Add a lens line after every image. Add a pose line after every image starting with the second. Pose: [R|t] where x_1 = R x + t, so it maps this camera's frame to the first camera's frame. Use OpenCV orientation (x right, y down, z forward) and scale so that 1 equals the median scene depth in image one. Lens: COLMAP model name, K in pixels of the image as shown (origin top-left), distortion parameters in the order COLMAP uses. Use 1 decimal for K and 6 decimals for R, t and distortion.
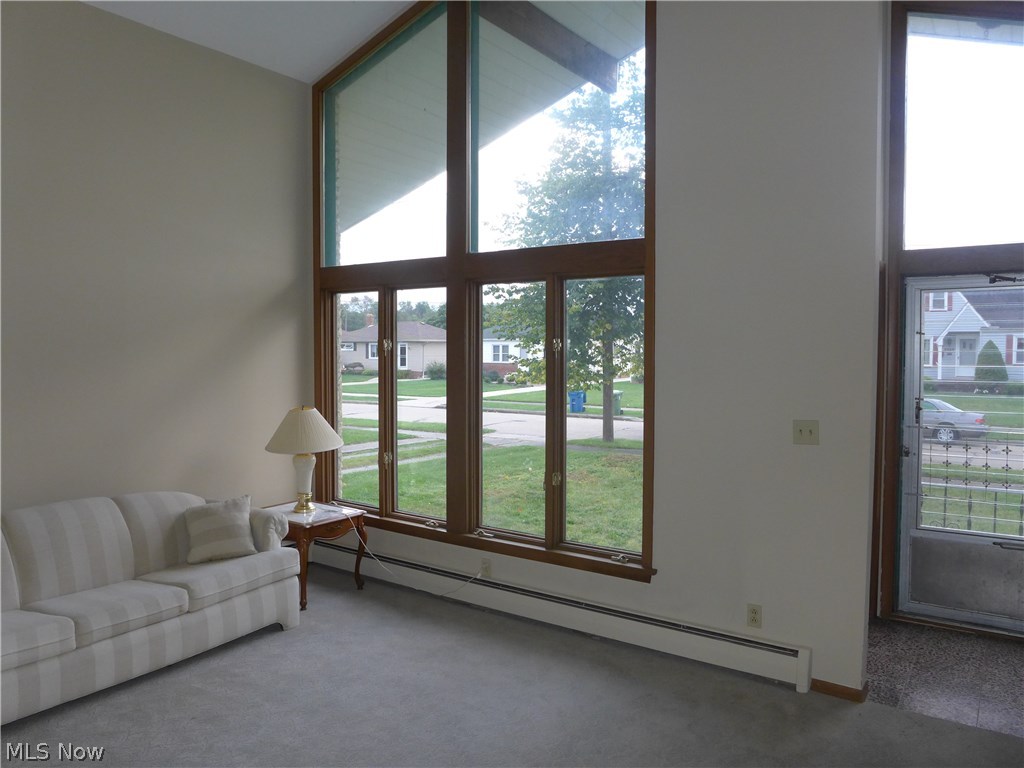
lens RADIAL K [[739.1, 0, 512.0], [0, 739.1, 384.0], [0, 0, 1]] dist [-0.041642, 0.000879]
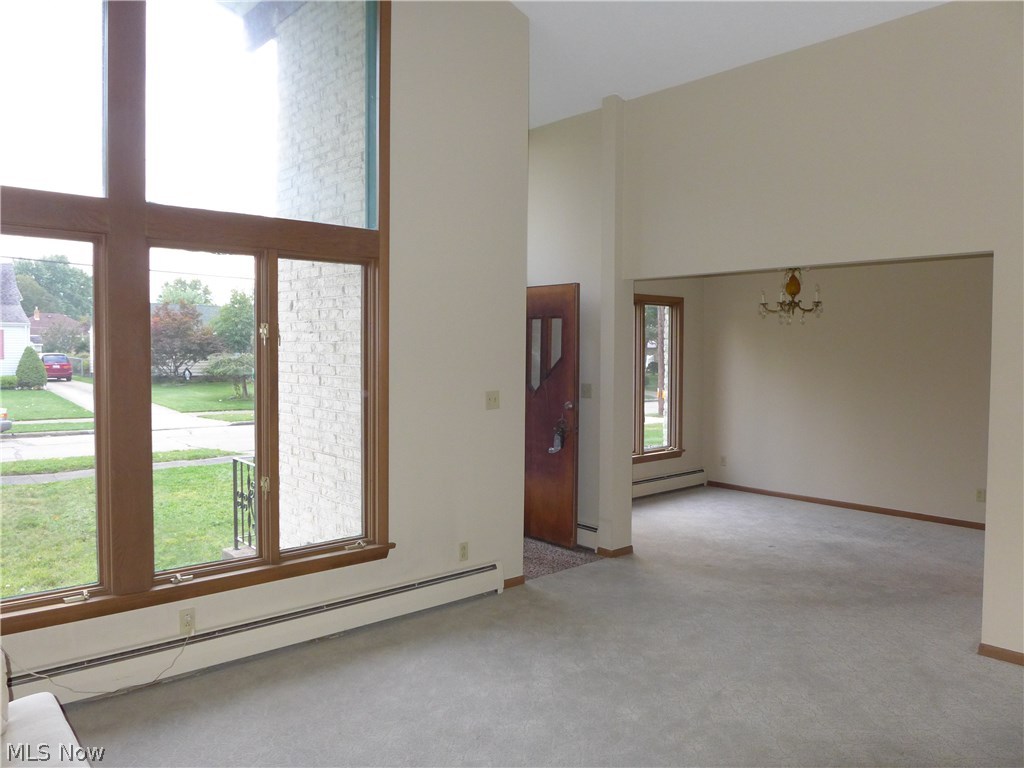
lens RADIAL K [[728.1, 0, 512.0], [0, 728.1, 384.0], [0, 0, 1]] dist [-0.039393, 0.001083]
pose [[0.228401, -0.045396, 0.972508, -0.714810], [0.036956, 0.998597, 0.037935, -0.010340], [-0.972865, 0.027275, 0.229758, 0.534800]]
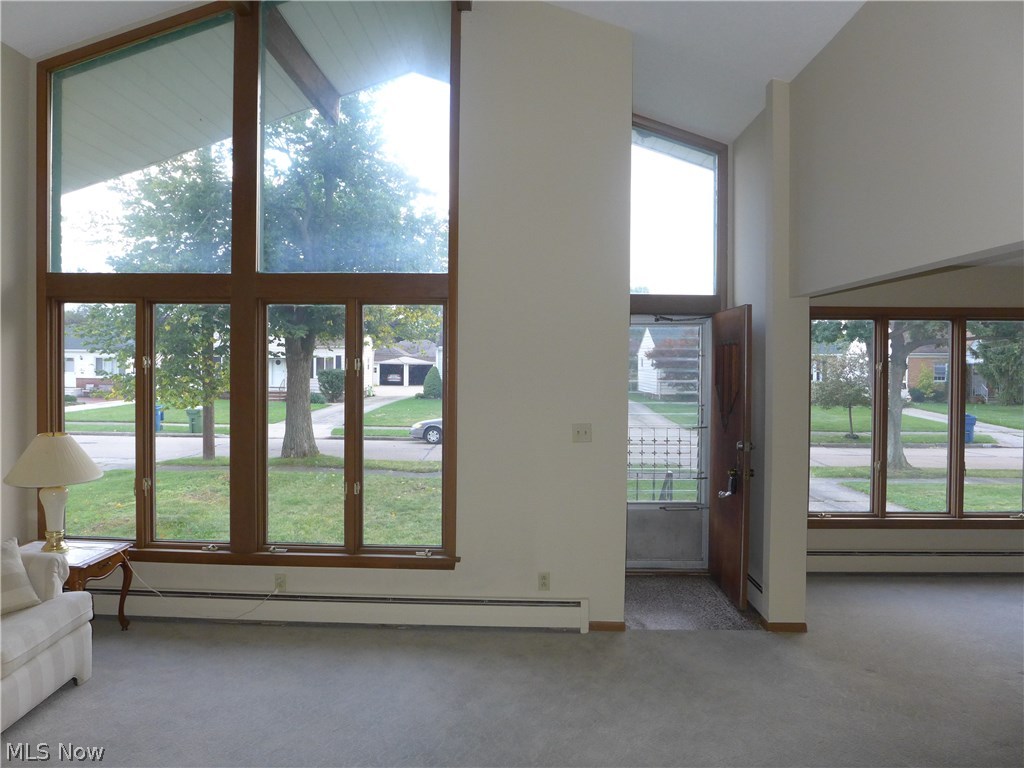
lens RADIAL K [[728.1, 0, 512.0], [0, 728.1, 384.0], [0, 0, 1]] dist [-0.039393, 0.001083]
pose [[0.833520, -0.009092, 0.552415, -0.339292], [0.019313, 0.999733, -0.012687, -0.005823], [-0.552152, 0.021244, 0.833473, -0.011778]]
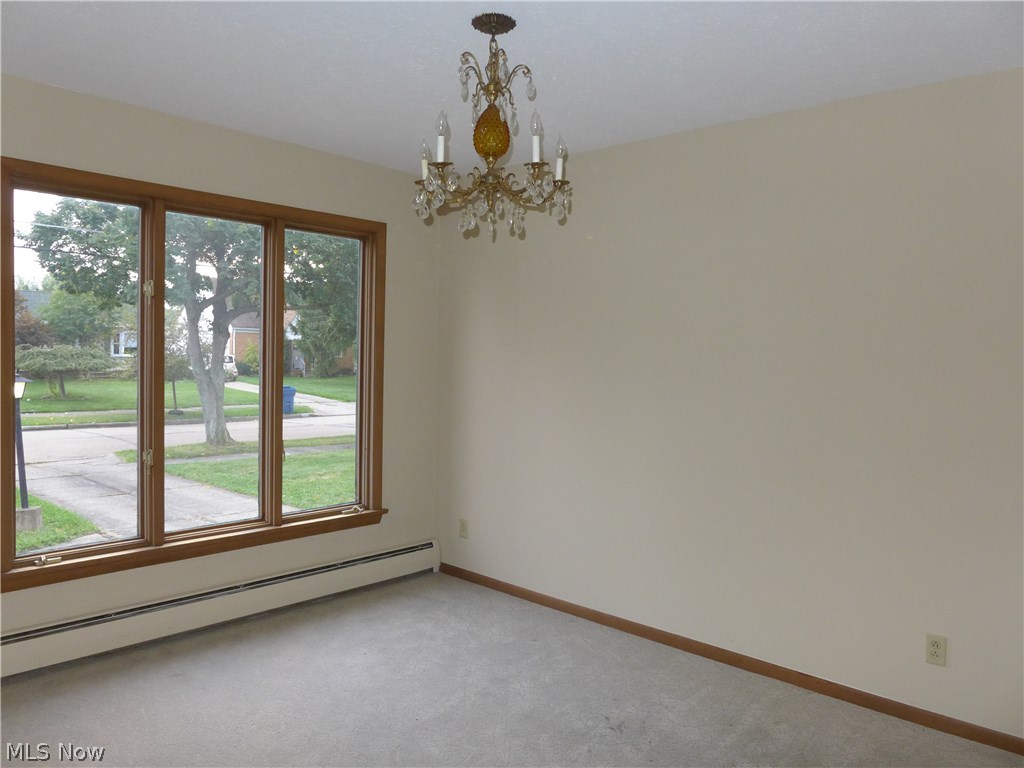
lens RADIAL K [[728.1, 0, 512.0], [0, 728.1, 384.0], [0, 0, 1]] dist [-0.039393, 0.001083]
pose [[0.120064, -0.037977, 0.992039, 0.237414], [0.017130, 0.999199, 0.036178, 0.040642], [-0.992618, 0.012650, 0.120618, 0.243873]]
